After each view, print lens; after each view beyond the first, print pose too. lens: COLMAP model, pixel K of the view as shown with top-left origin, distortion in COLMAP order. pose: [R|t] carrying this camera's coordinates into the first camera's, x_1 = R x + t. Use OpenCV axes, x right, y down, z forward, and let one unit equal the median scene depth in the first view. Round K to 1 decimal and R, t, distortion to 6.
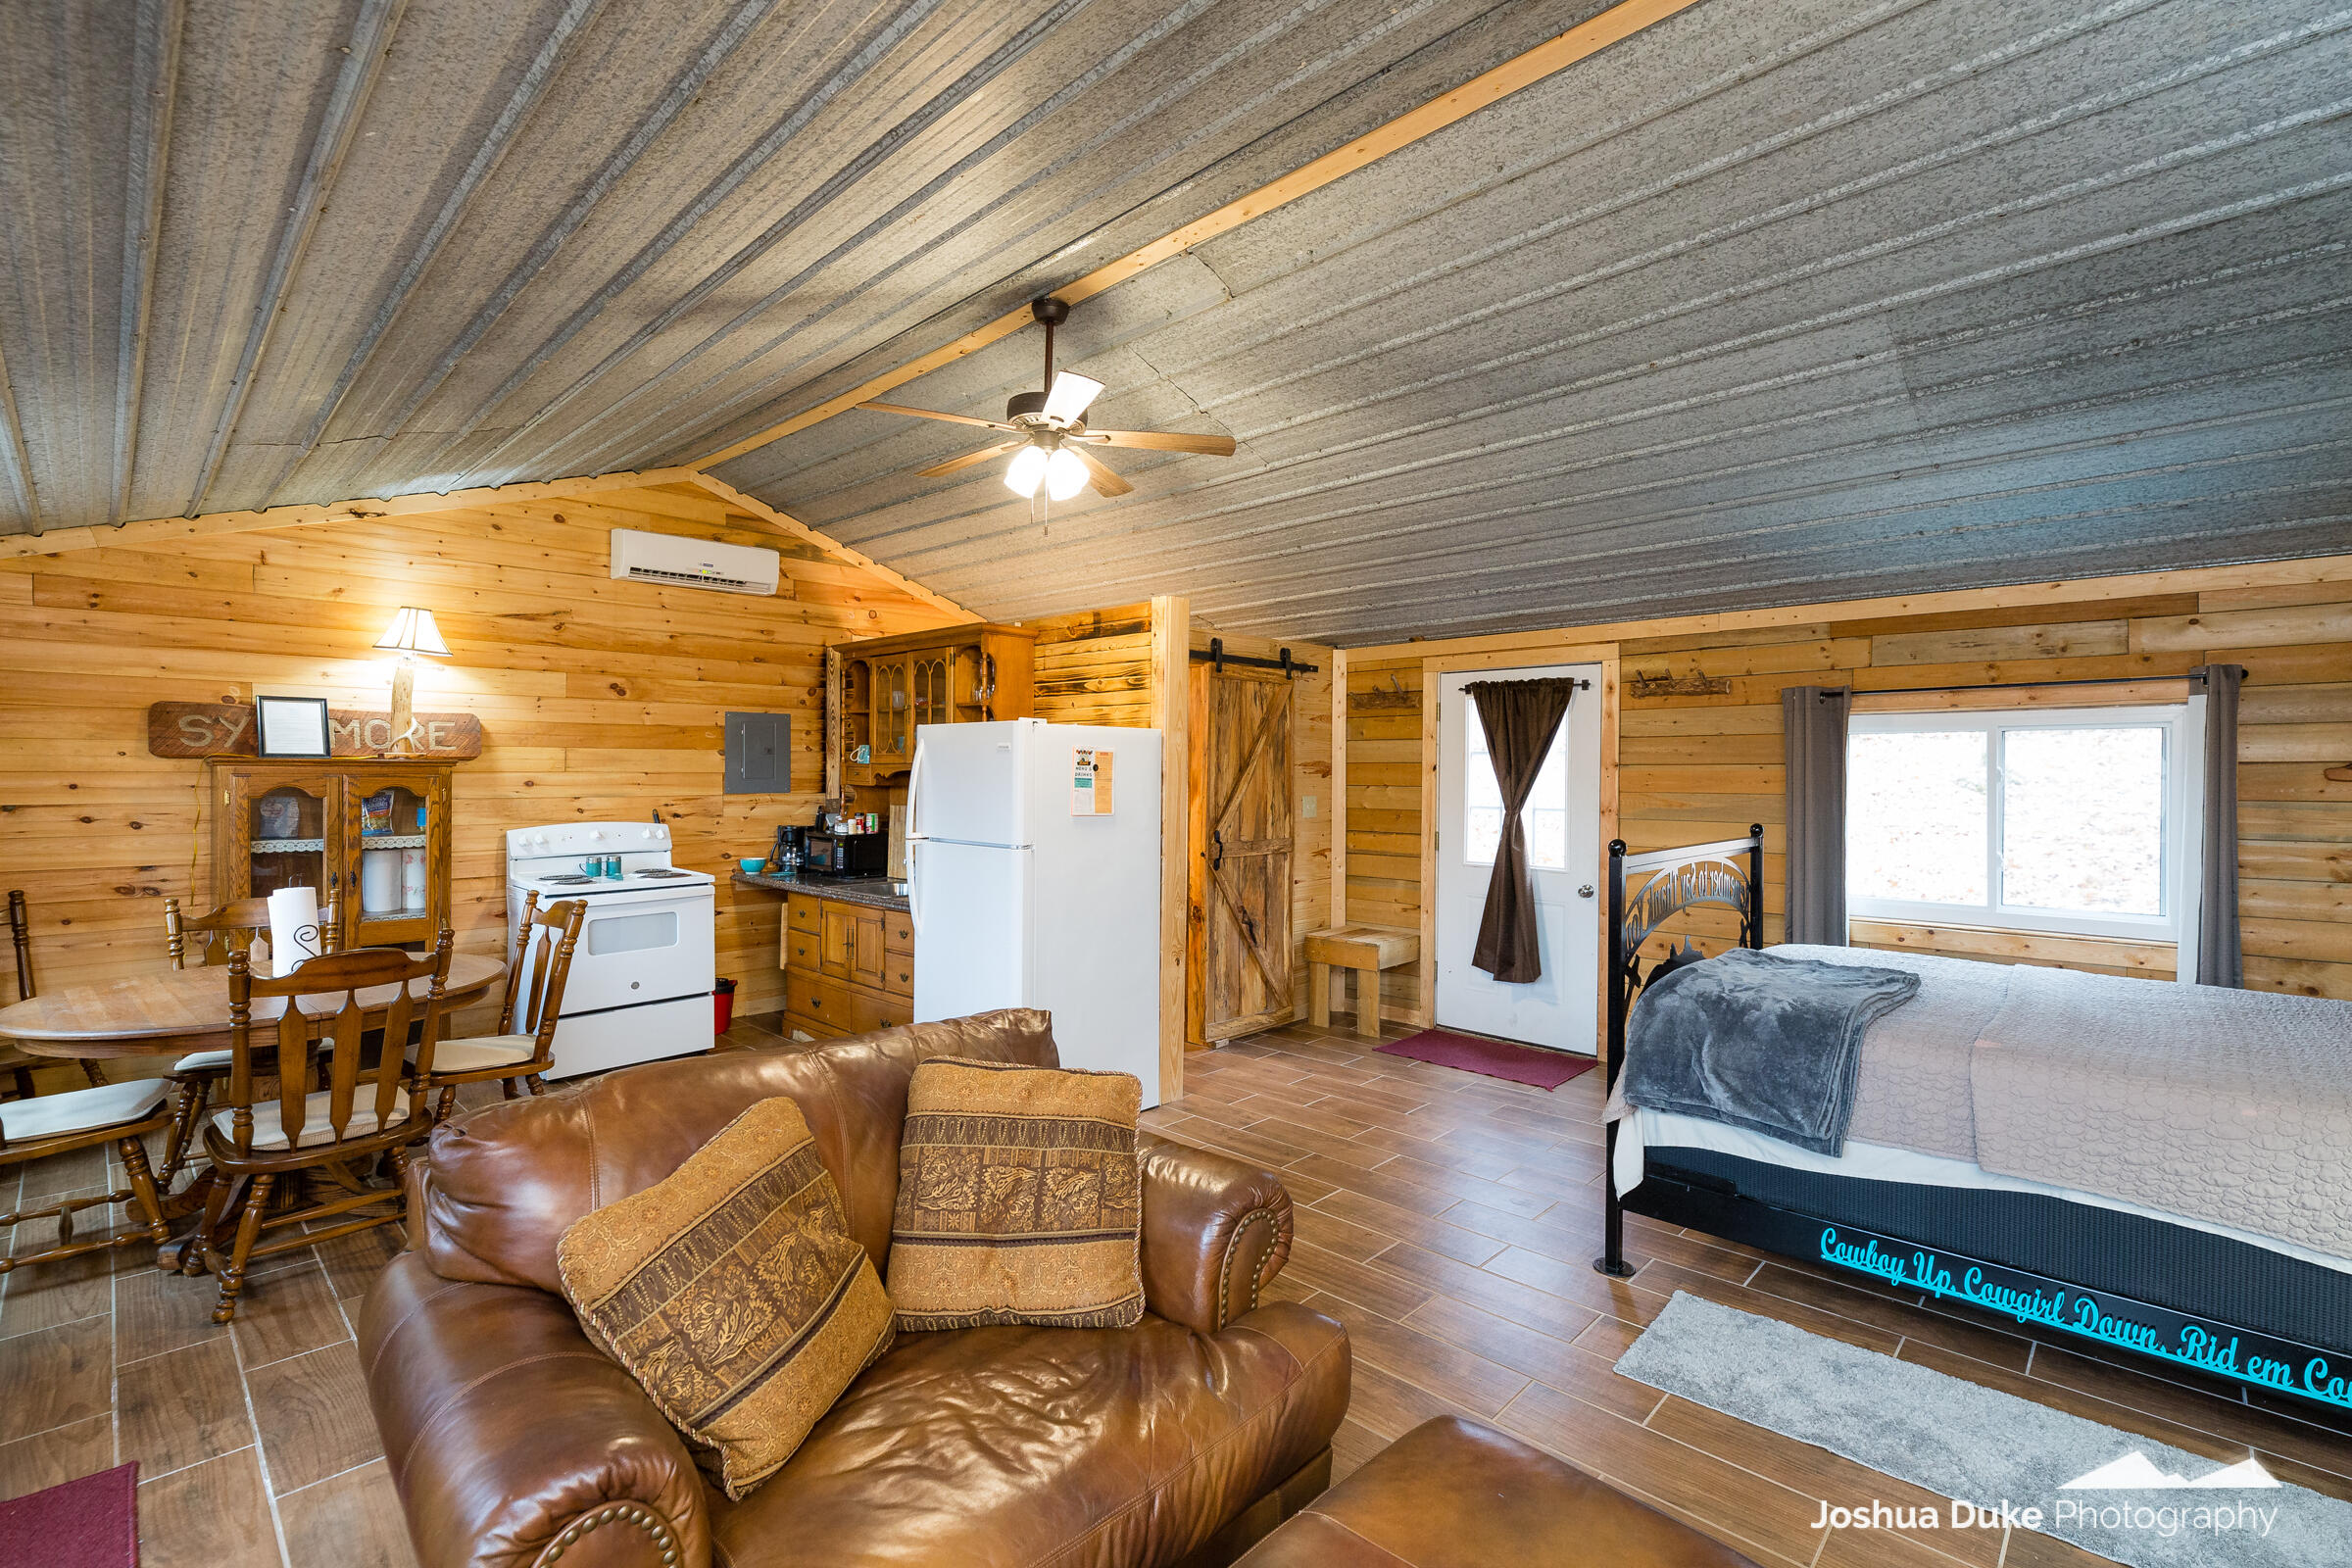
lens RADIAL K [[1058.6, 0, 1192.3], [0, 1058.6, 779.8], [0, 0, 1]] dist [-0.004288, -0.000441]
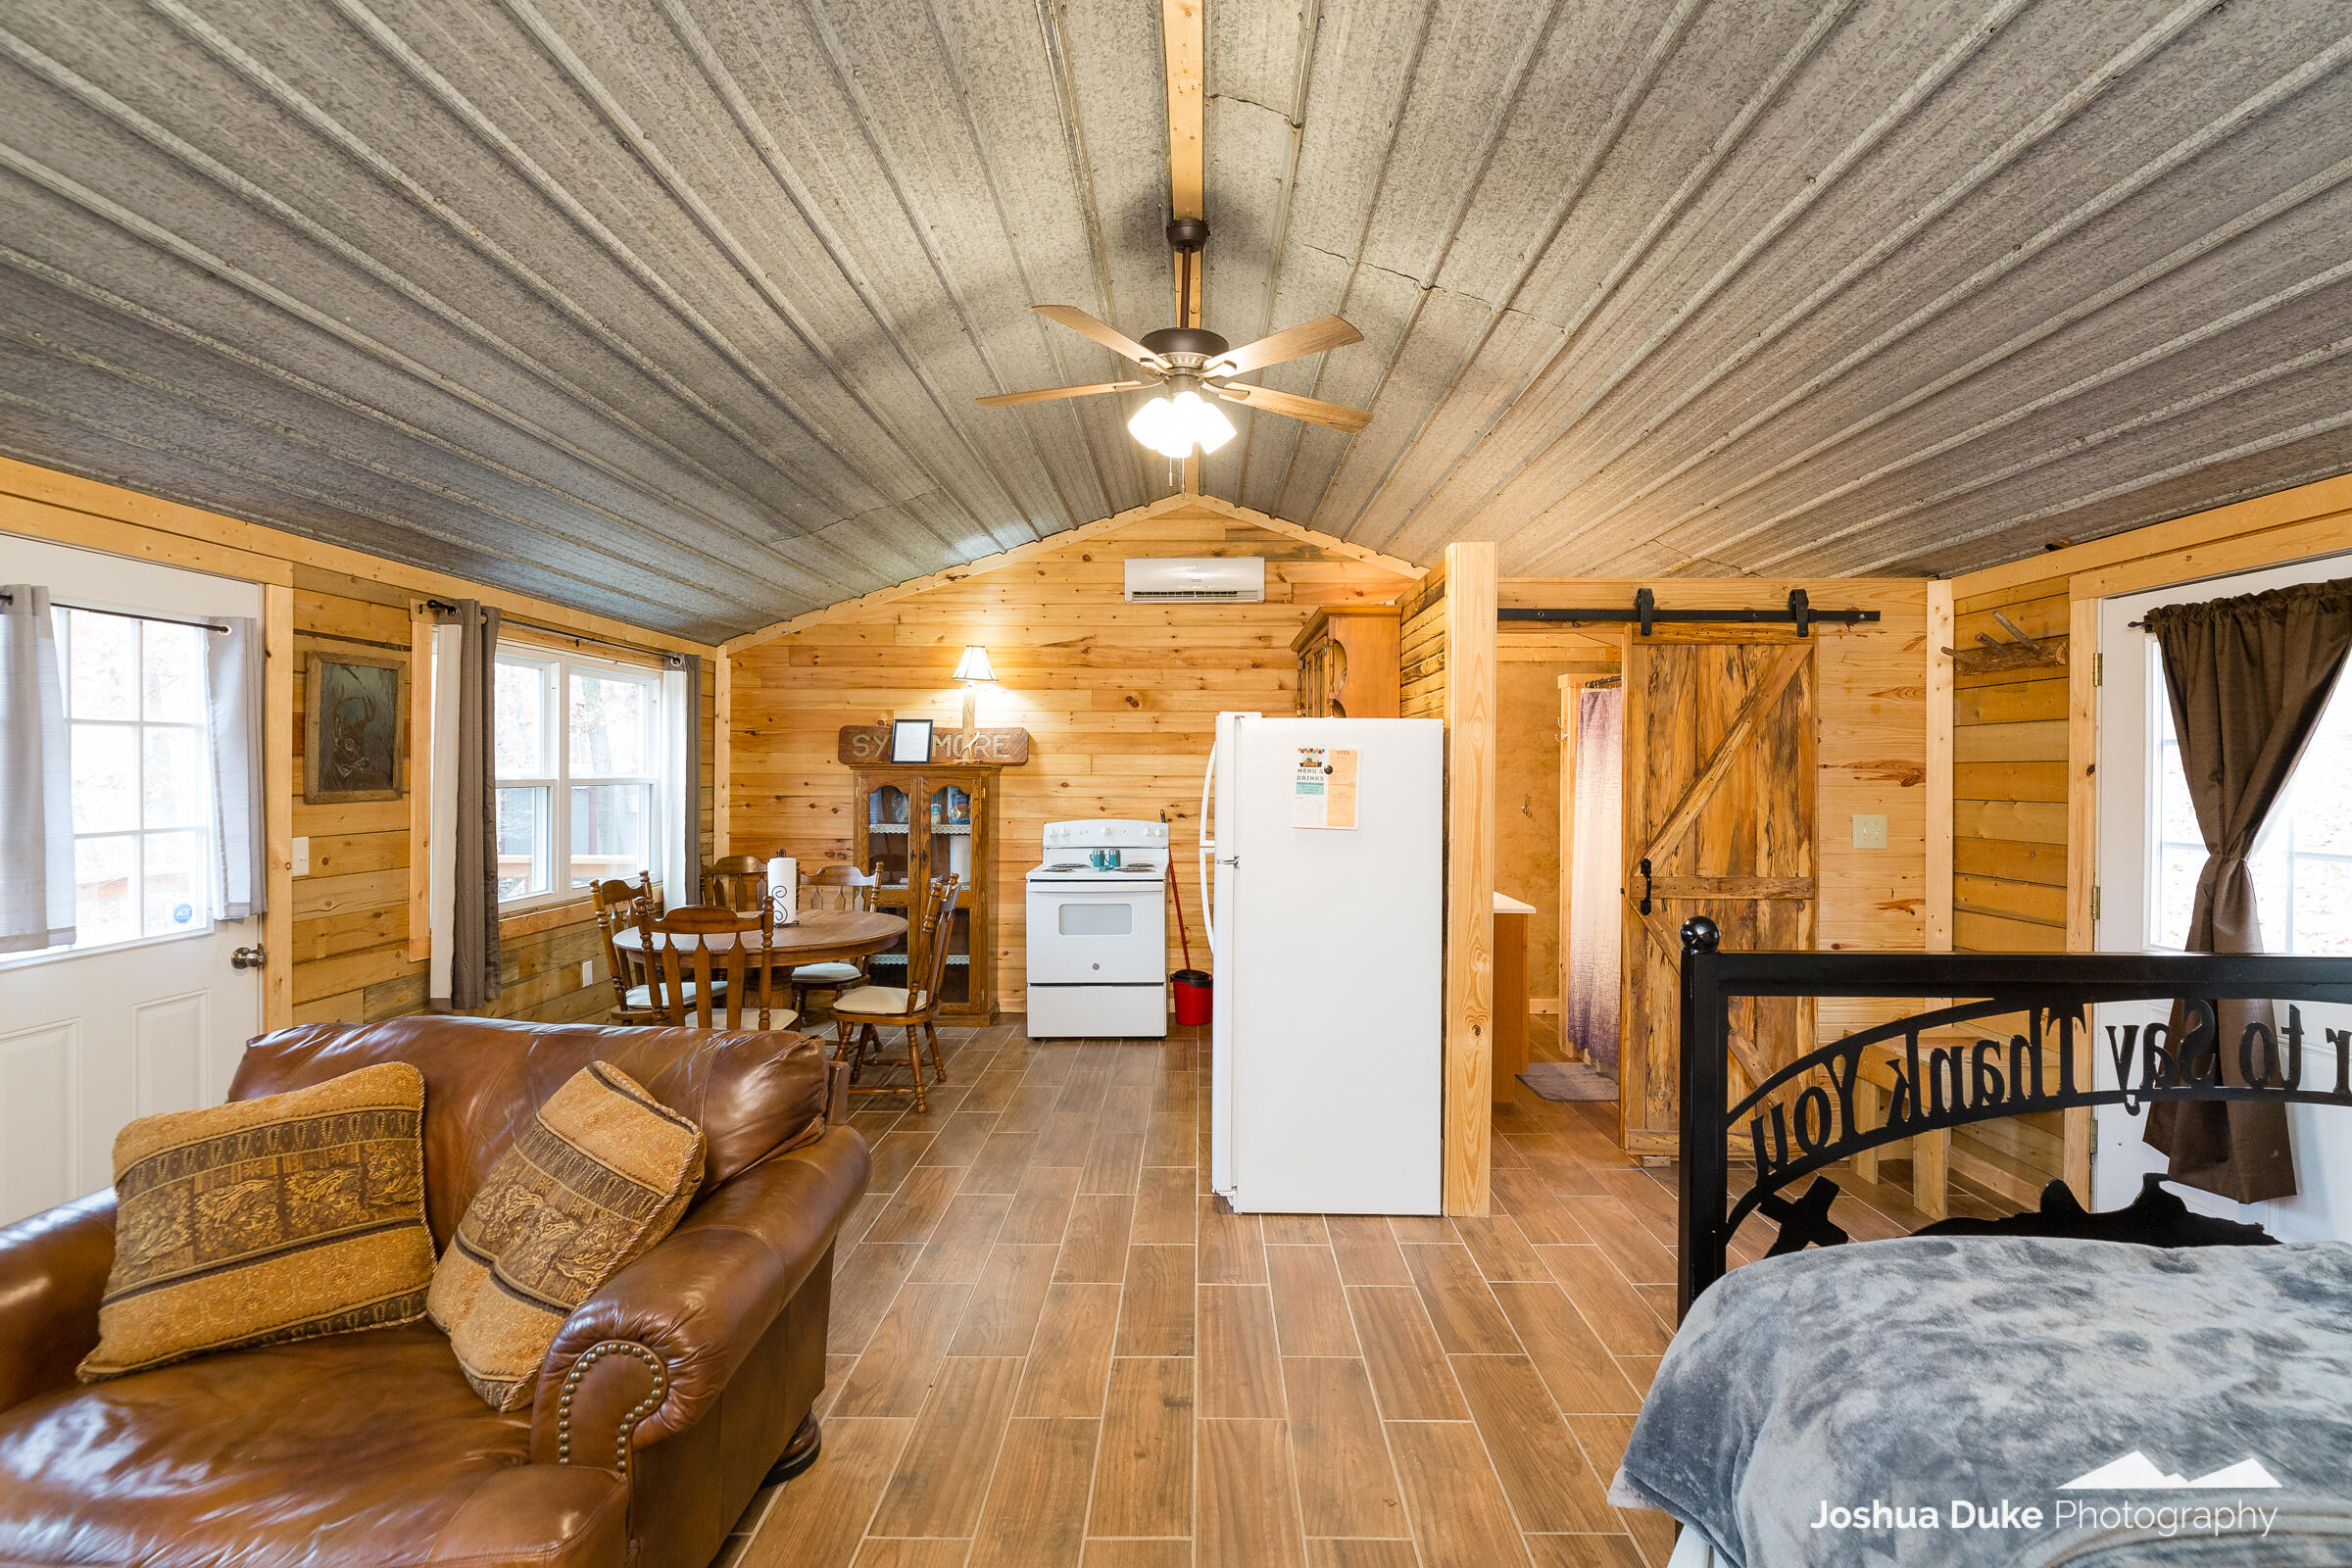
lens RADIAL K [[1058.6, 0, 1174.7], [0, 1058.6, 776.8], [0, 0, 1]] dist [-0.004288, -0.000441]
pose [[0.676645, 0.002618, -0.736305, 0.328599], [-0.008950, 0.999949, -0.004669, -0.001029], [0.736255, 0.009749, 0.676634, 0.283691]]
